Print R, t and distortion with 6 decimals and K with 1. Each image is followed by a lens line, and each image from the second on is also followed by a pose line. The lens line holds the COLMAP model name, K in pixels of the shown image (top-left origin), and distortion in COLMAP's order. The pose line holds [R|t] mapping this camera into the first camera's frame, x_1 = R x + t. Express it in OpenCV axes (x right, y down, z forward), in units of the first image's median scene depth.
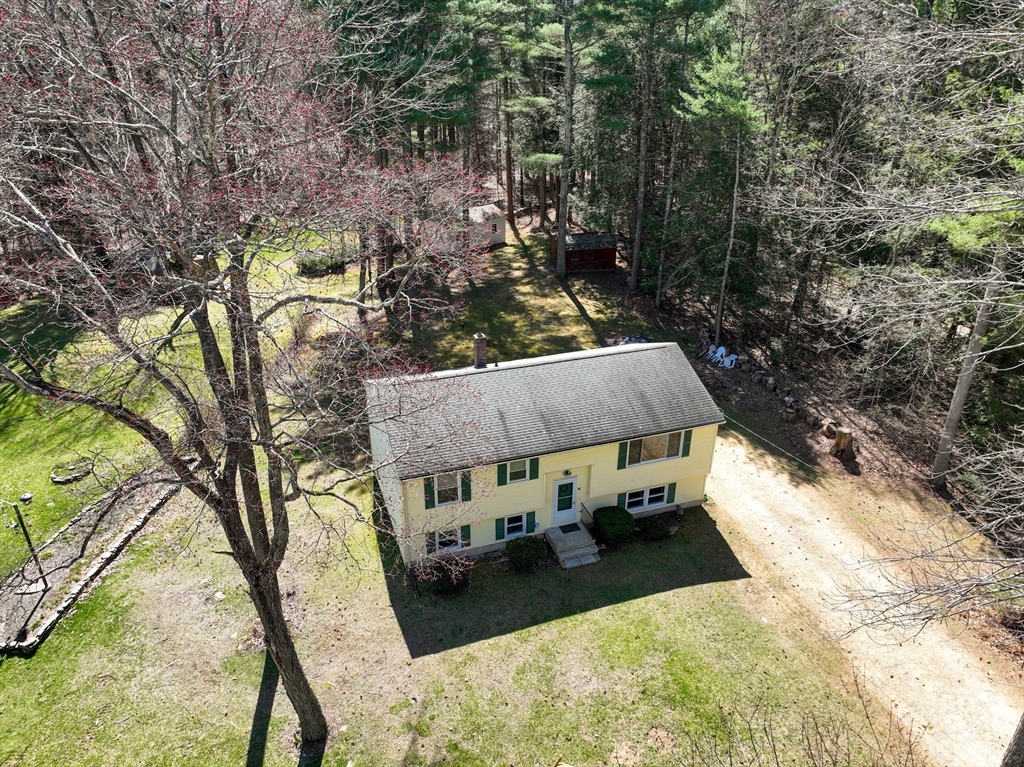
lens RADIAL K [[719.6, 0, 512.0], [0, 719.6, 383.5], [0, 0, 1]] dist [0.006972, 0.005336]
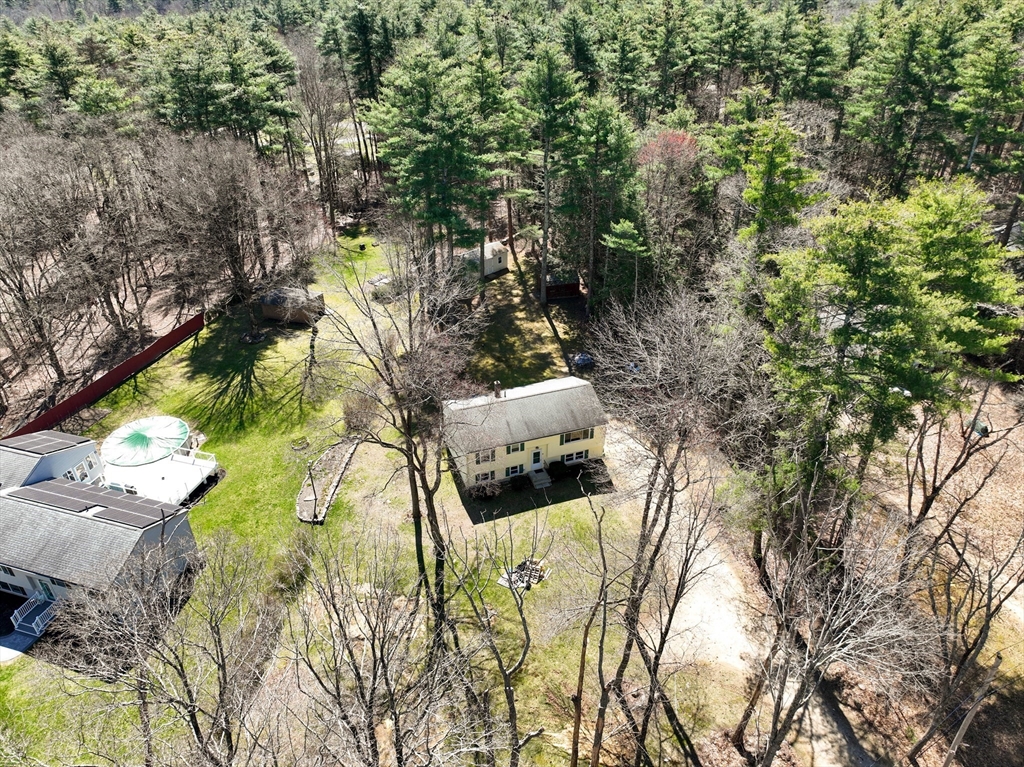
lens RADIAL K [[719.6, 0, 512.0], [0, 719.6, 383.5], [0, 0, 1]] dist [0.006972, 0.005336]
pose [[0.999961, -0.008010, -0.003729, 0.004564], [0.008395, 0.992941, 0.118316, -0.211310], [0.002755, -0.118343, 0.992969, -0.750608]]
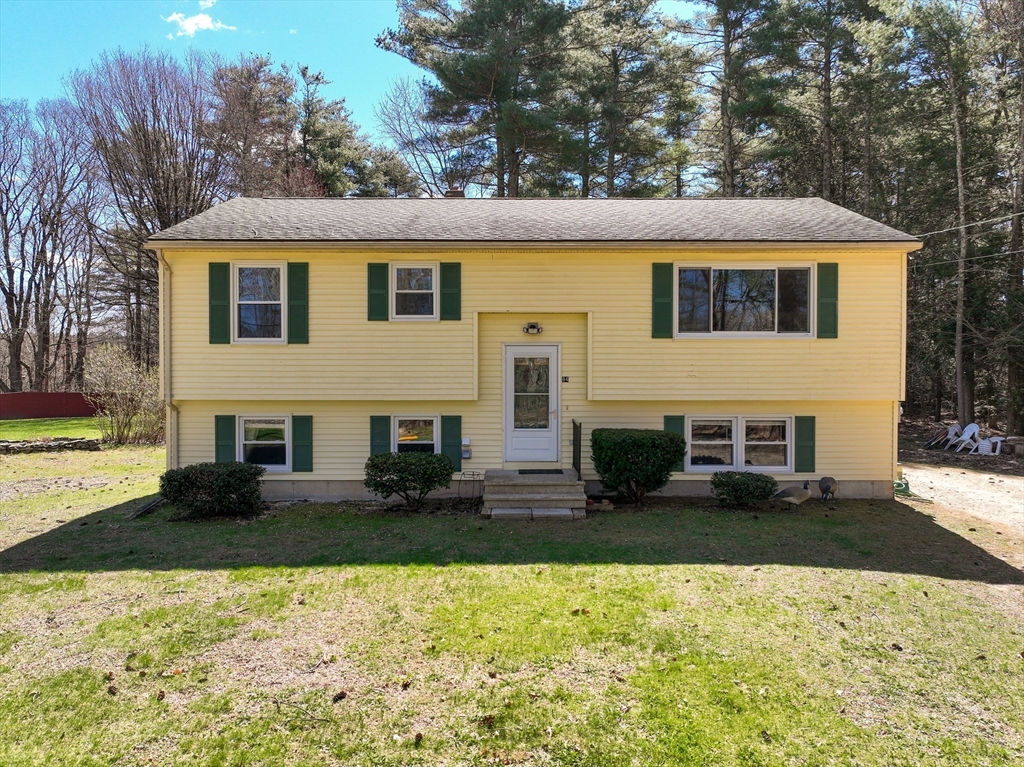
lens RADIAL K [[719.6, 0, 512.0], [0, 719.6, 383.5], [0, 0, 1]] dist [0.006972, 0.005336]
pose [[0.945764, 0.000286, -0.324853, 0.130254], [-0.139396, 0.903612, -0.405036, 0.209972], [0.293426, 0.428352, 0.854644, 0.379266]]
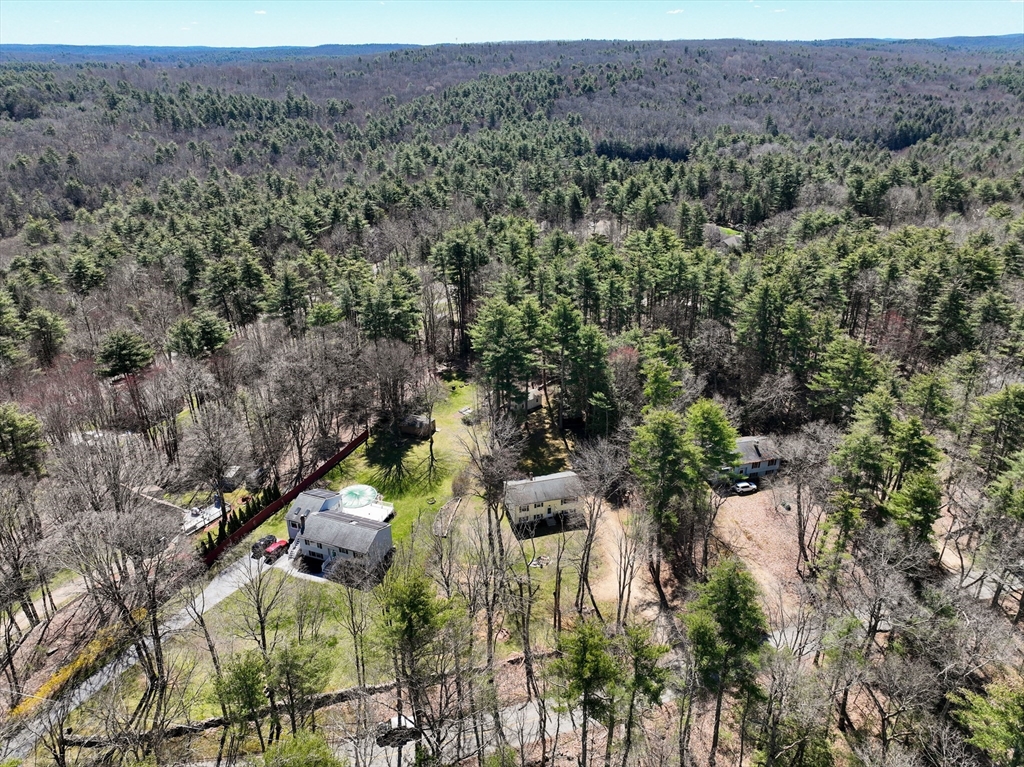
lens RADIAL K [[719.6, 0, 512.0], [0, 719.6, 383.5], [0, 0, 1]] dist [0.006972, 0.005336]
pose [[0.997455, 0.017106, -0.069212, 0.087279], [-0.018027, 0.999757, -0.012700, -0.367572], [0.068978, 0.013915, 0.997521, -2.239422]]
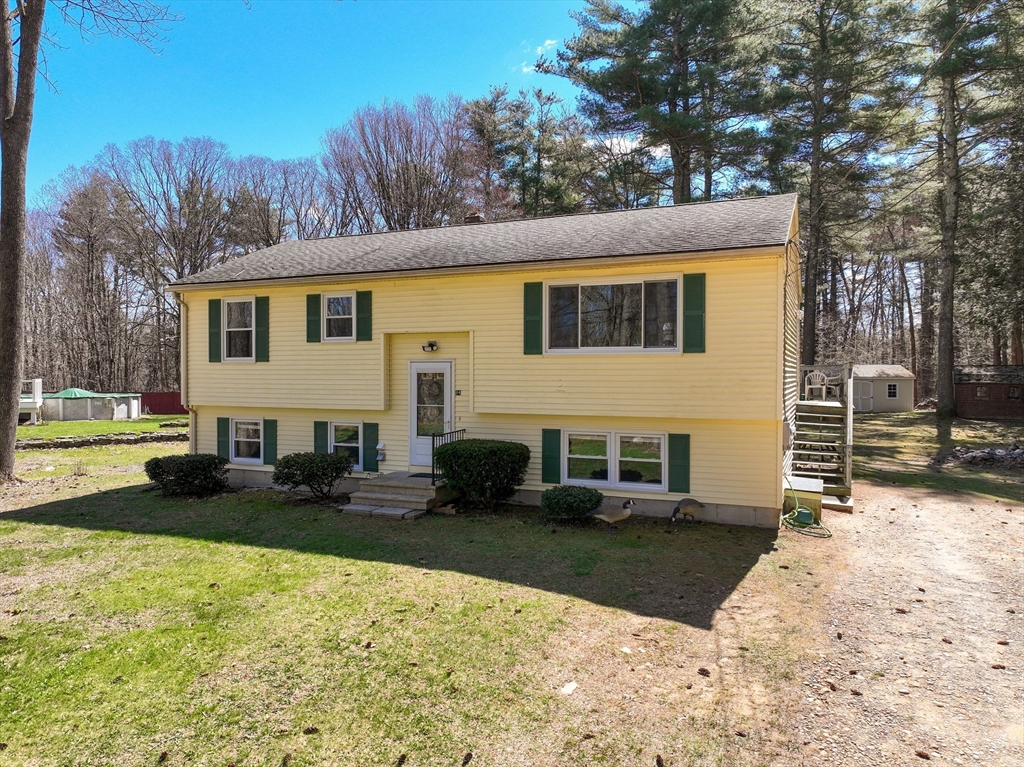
lens RADIAL K [[719.6, 0, 512.0], [0, 719.6, 383.5], [0, 0, 1]] dist [0.006972, 0.005336]
pose [[0.732510, 0.005698, -0.680732, 0.285233], [-0.297405, 0.902169, -0.312476, 0.177249], [0.612355, 0.431345, 0.662542, 0.434008]]
